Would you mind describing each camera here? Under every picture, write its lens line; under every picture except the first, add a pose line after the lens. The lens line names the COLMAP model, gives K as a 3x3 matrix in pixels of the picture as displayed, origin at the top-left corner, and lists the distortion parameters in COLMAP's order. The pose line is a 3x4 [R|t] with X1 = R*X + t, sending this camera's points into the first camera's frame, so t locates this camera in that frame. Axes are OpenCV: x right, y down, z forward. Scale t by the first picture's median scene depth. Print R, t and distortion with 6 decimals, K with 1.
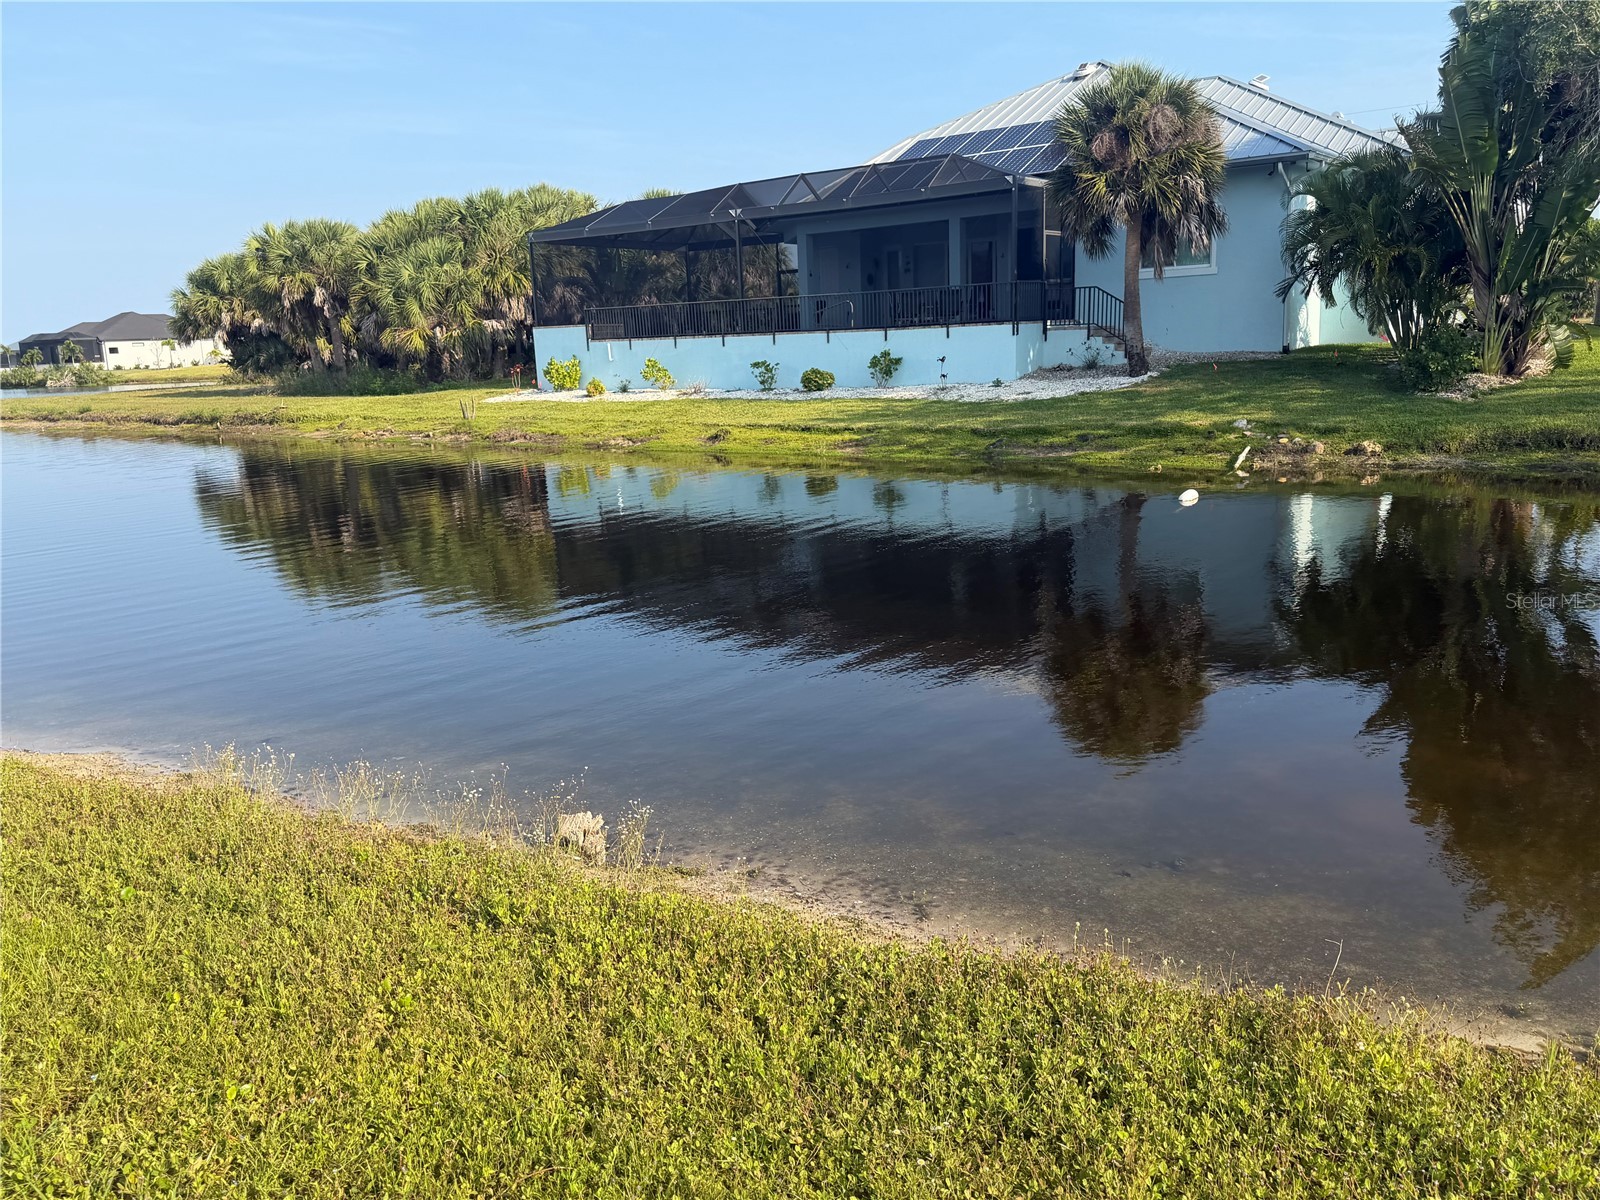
lens RADIAL K [[1255.0, 0, 800.0], [0, 1255.0, 600.0], [0, 0, 1]] dist [0.076812, -0.105445]
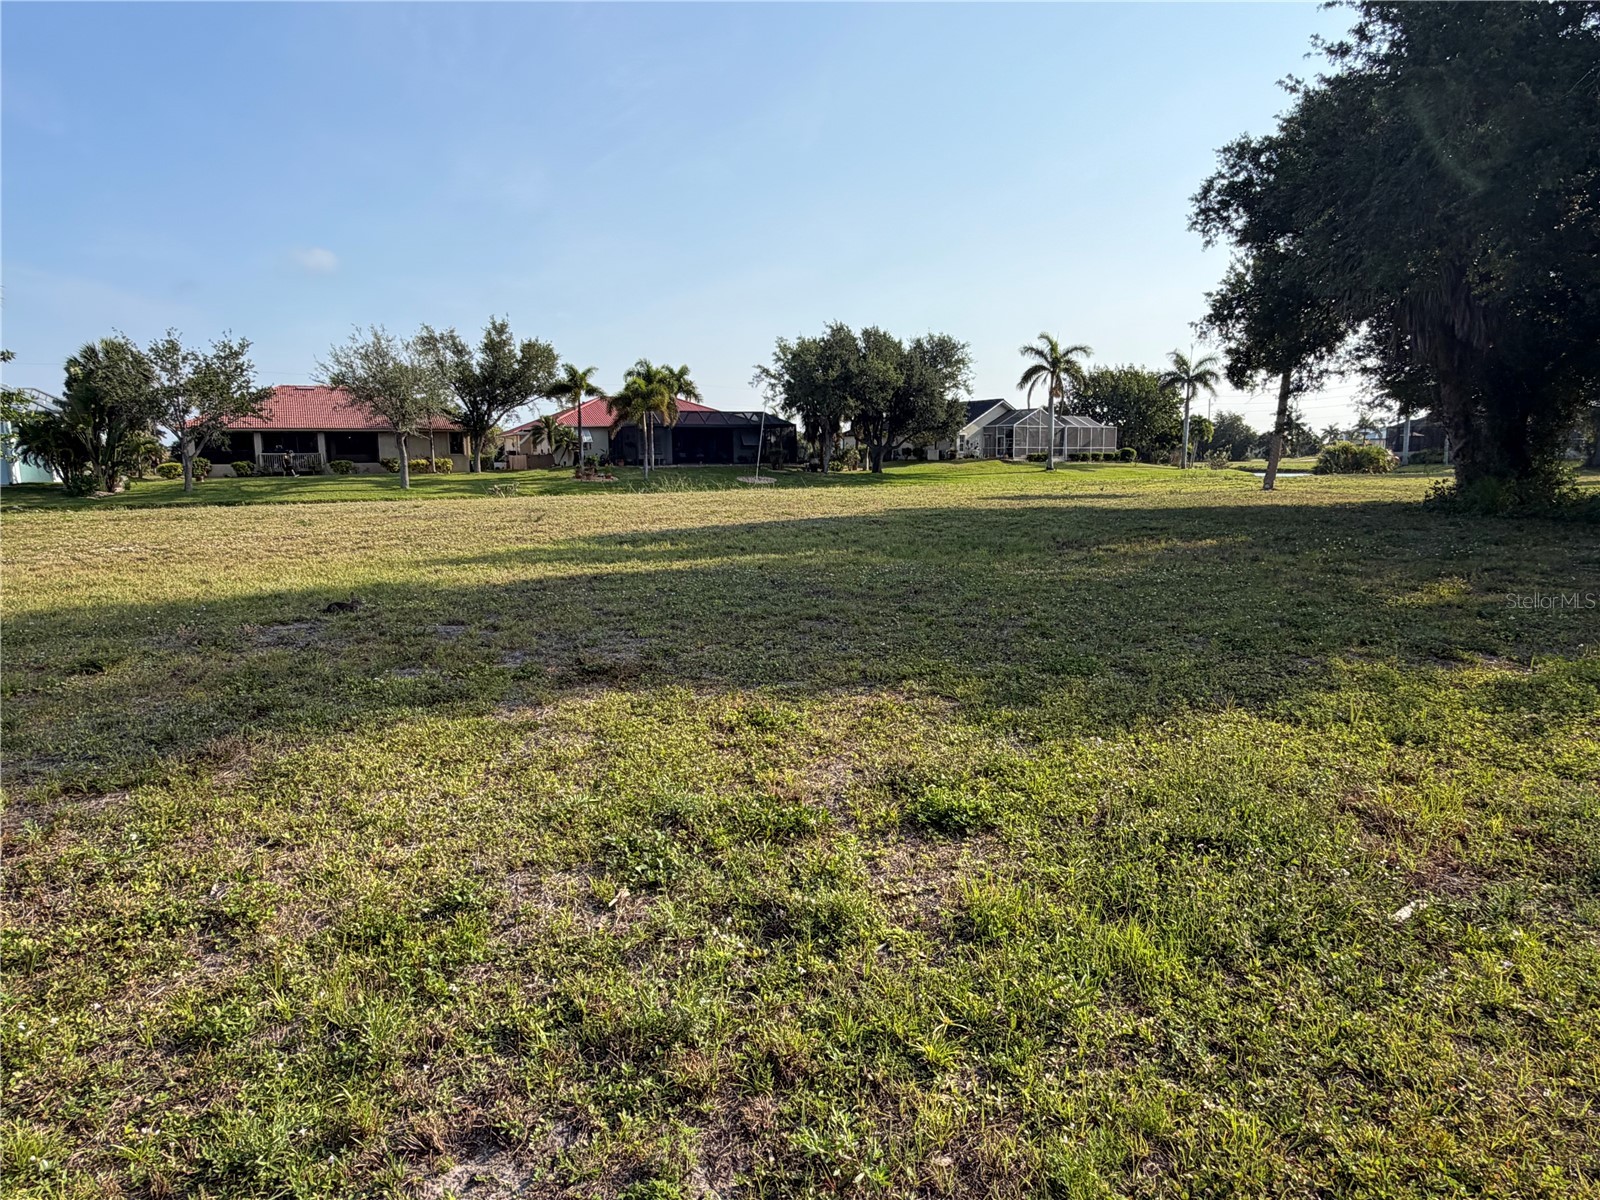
lens RADIAL K [[1004.9, 0, 800.0], [0, 1004.9, 600.0], [0, 0, 1]] dist [0.006457, 0.003988]
pose [[0.439161, -0.088819, 0.894007, -0.564970], [0.178603, 0.983870, 0.010012, 0.219219], [-0.880476, 0.155275, 0.447941, -0.940159]]
